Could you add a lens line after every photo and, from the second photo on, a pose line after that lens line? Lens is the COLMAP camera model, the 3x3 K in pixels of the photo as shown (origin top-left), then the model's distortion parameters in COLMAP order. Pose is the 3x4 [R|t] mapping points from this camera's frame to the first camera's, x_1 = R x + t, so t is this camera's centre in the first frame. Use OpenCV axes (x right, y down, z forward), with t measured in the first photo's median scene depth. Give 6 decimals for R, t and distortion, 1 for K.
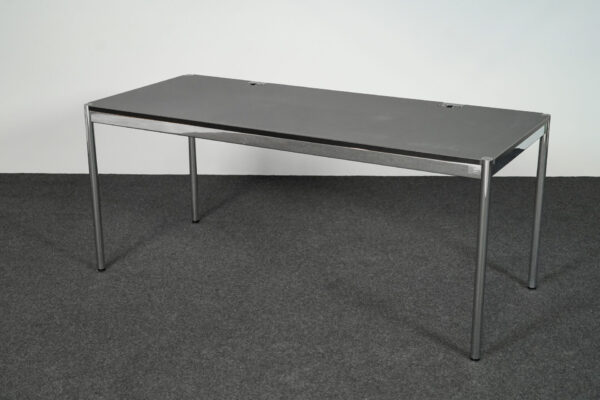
lens RADIAL K [[931.8, 0, 298.6], [0, 931.8, 200.1], [0, 0, 1]] dist [-0.017724, 0.000000]
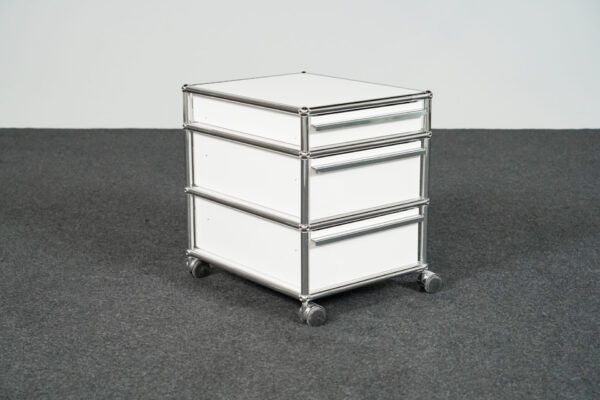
lens RADIAL K [[1114.8, 0, 300.8], [0, 1114.8, 200.8], [0, 0, 1]] dist [-0.017590, 0.000000]
pose [[0.999894, -0.001039, 0.014498, 0.030066], [0.002074, 0.997434, -0.071566, 0.159847], [-0.014386, 0.071589, 0.997330, 0.068677]]
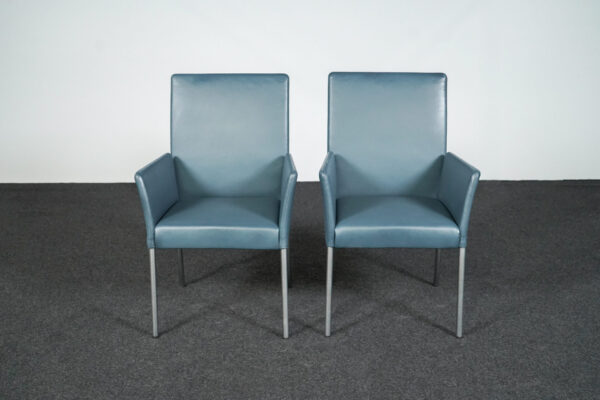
lens RADIAL K [[764.0, 0, 301.1], [0, 764.0, 199.5], [0, 0, 1]] dist [0.004820, 0.000000]
pose [[0.998400, -0.013380, 0.054941, 0.055527], [0.015888, 0.998839, -0.045480, 0.064876], [-0.054268, 0.046280, 0.997453, 0.024949]]
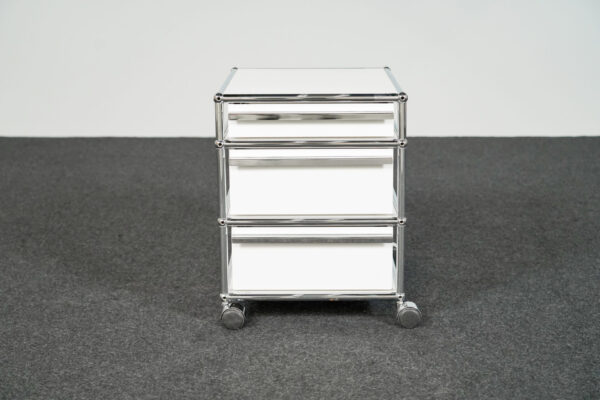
lens RADIAL K [[1057.6, 0, 301.3], [0, 1057.6, 200.1], [0, 0, 1]] dist [-0.003348, 0.000000]
pose [[0.999526, -0.004032, 0.030535, 0.028658], [0.006435, 0.996855, -0.078984, 0.145590], [-0.030121, 0.079143, 0.996408, 0.200449]]
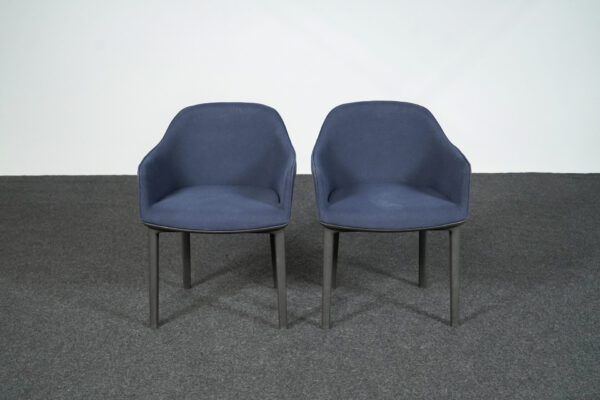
lens RADIAL K [[838.1, 0, 299.6], [0, 838.1, 200.1], [0, 0, 1]] dist [0.000523, 0.000000]
pose [[0.999163, -0.011028, 0.039390, -0.040136], [0.012890, 0.998797, -0.047315, 0.084511], [-0.038821, 0.047783, 0.998103, -0.063697]]
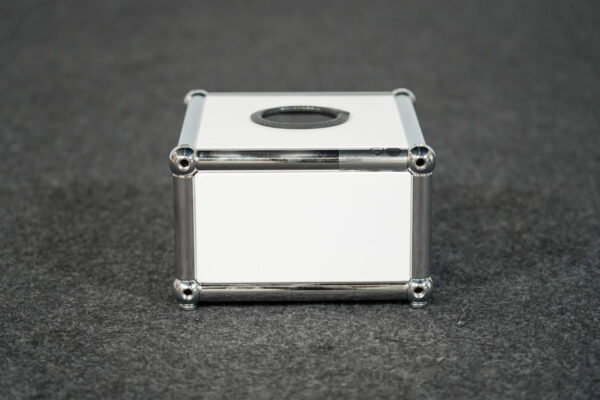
lens RADIAL K [[1695.6, 0, 299.5], [0, 1695.6, 199.8], [0, 0, 1]] dist [-0.119639, 0.000000]
pose [[0.998457, -0.014824, 0.053507, 0.064384], [0.017012, 0.999028, -0.040657, 0.175666], [-0.052852, 0.041504, 0.997739, 0.473964]]
